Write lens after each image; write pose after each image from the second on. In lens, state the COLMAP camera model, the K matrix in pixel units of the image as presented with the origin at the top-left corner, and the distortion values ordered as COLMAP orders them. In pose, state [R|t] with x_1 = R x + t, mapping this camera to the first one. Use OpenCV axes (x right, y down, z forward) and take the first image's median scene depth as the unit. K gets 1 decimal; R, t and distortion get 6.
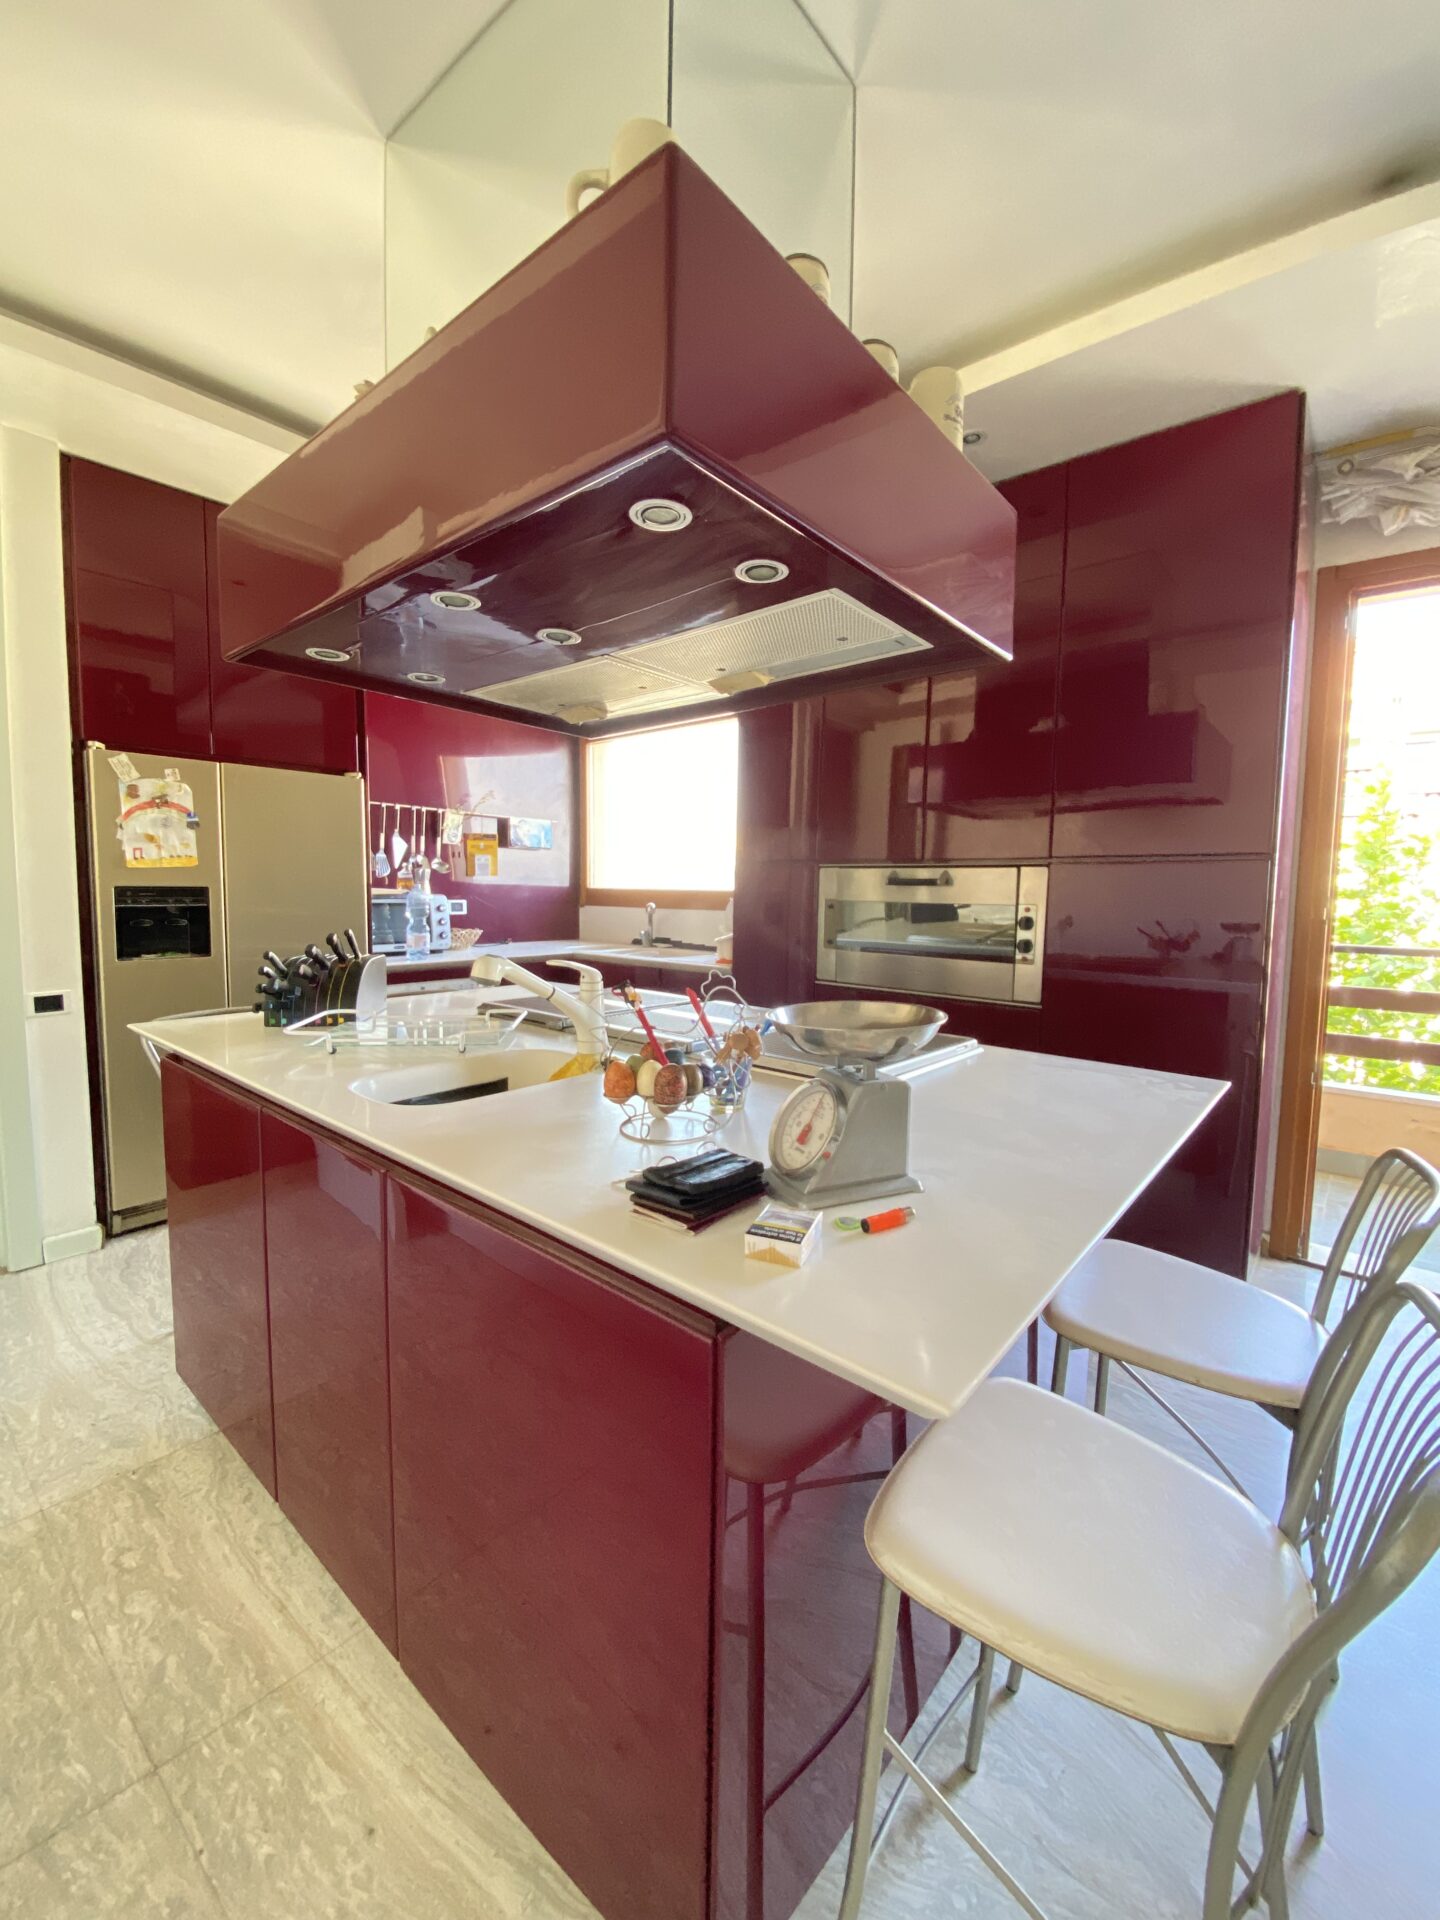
lens RADIAL K [[780.8, 0, 734.9], [0, 780.8, 961.6], [0, 0, 1]] dist [0.005676, -0.013531]
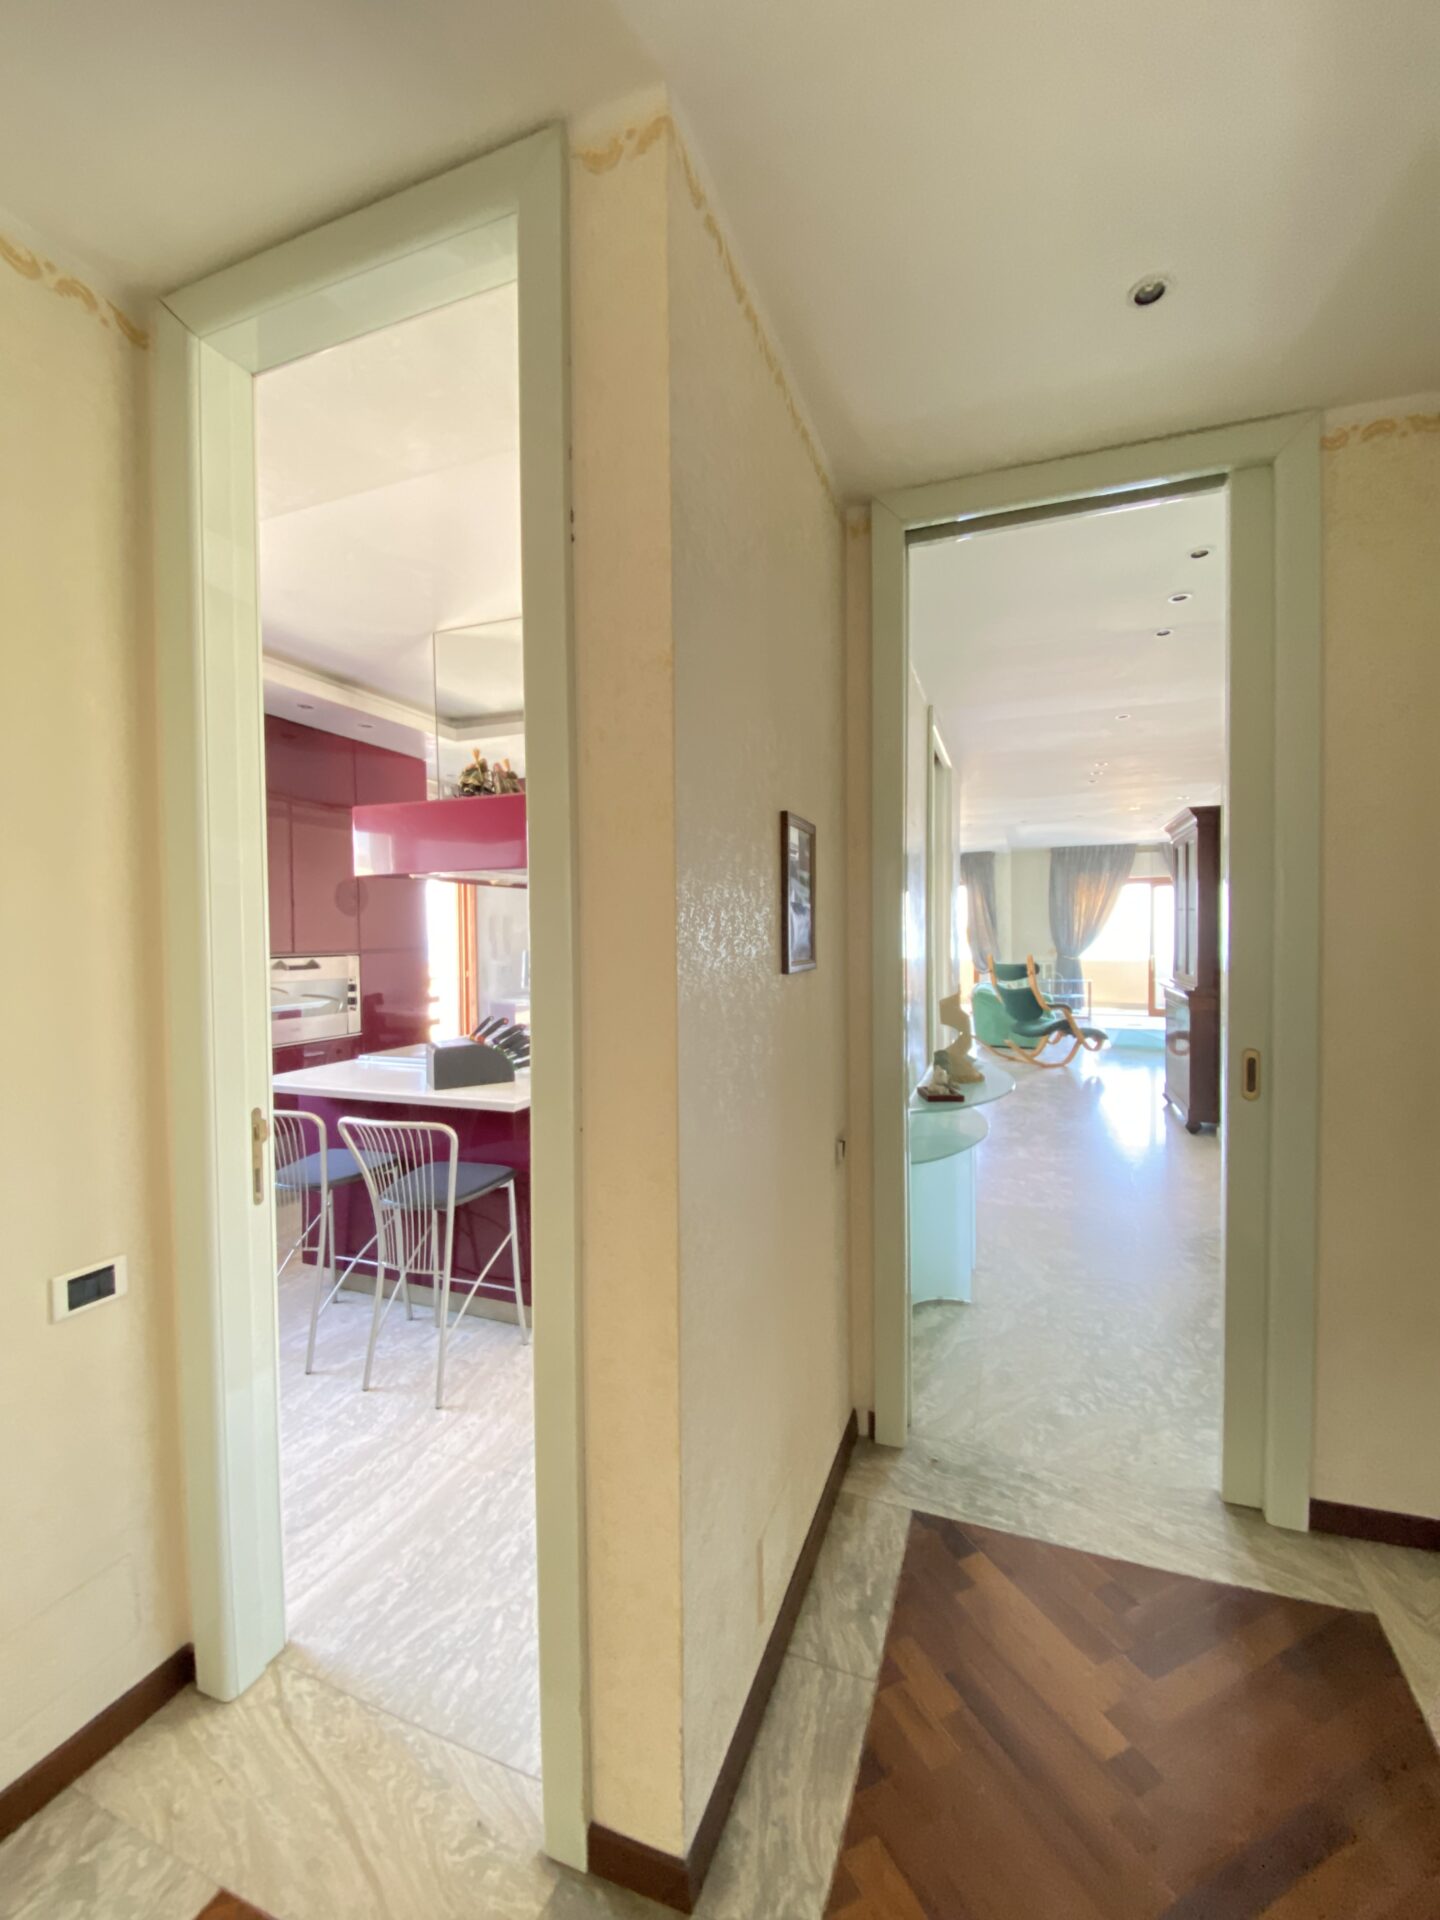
lens RADIAL K [[780.8, 0, 727.2], [0, 780.8, 955.3], [0, 0, 1]] dist [0.005676, -0.013531]
pose [[-0.318549, -0.039170, 0.947097, -1.577331], [0.083864, 0.994063, 0.069320, -0.175478], [-0.944189, 0.101509, -0.313373, 0.764907]]
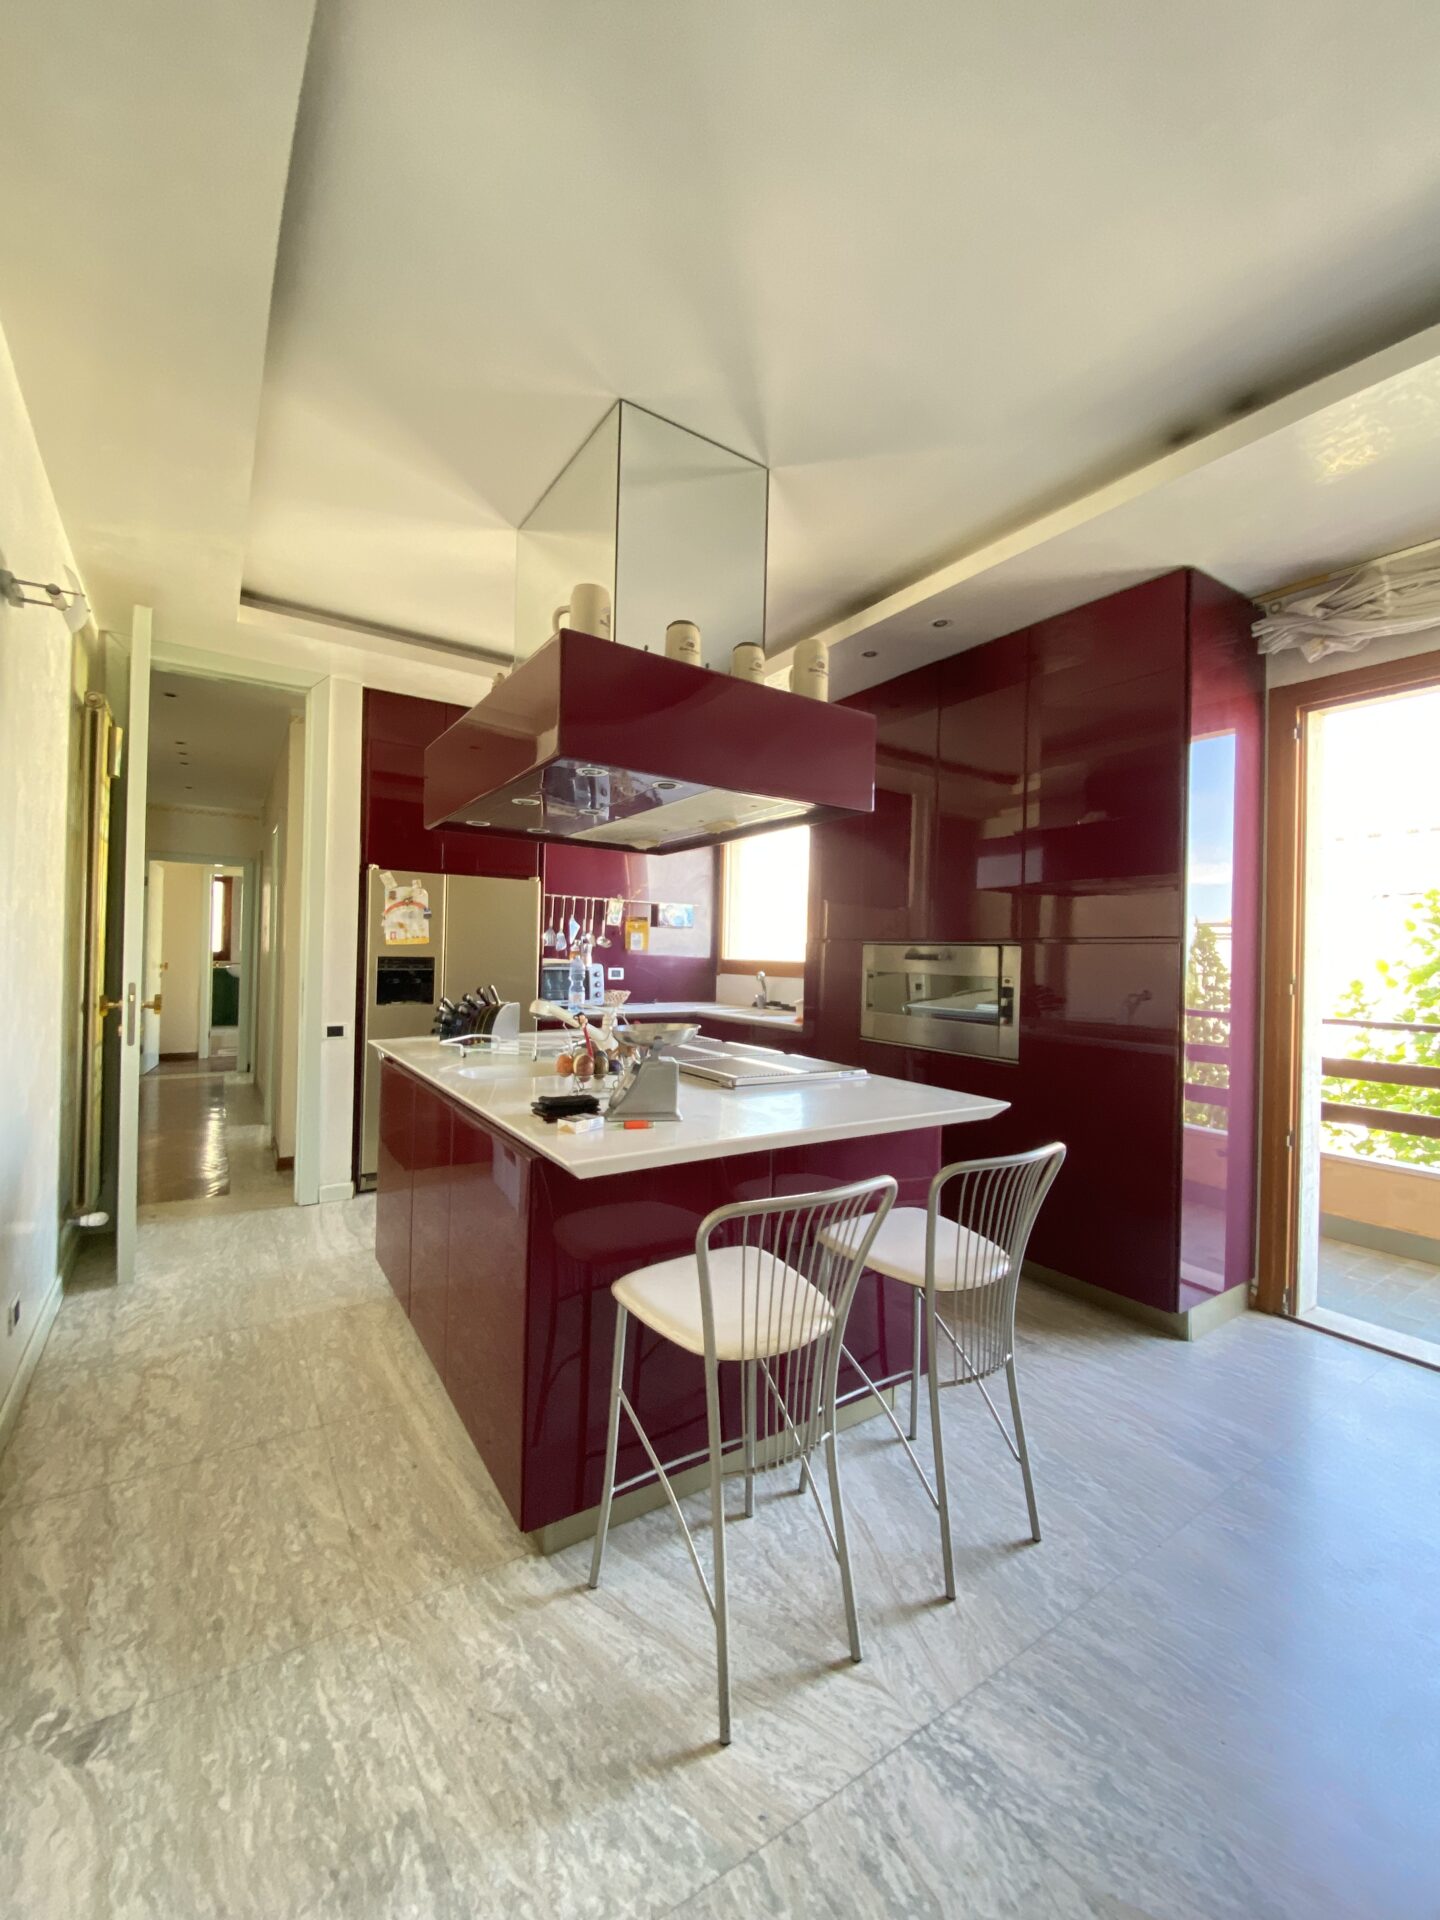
lens RADIAL K [[780.8, 0, 733.9], [0, 780.8, 957.0], [0, 0, 1]] dist [0.005676, -0.013531]
pose [[0.960659, 0.006743, -0.277650, 0.307859], [-0.033598, 0.995184, -0.092082, 0.023000], [0.275692, 0.097788, 0.956259, -0.282236]]
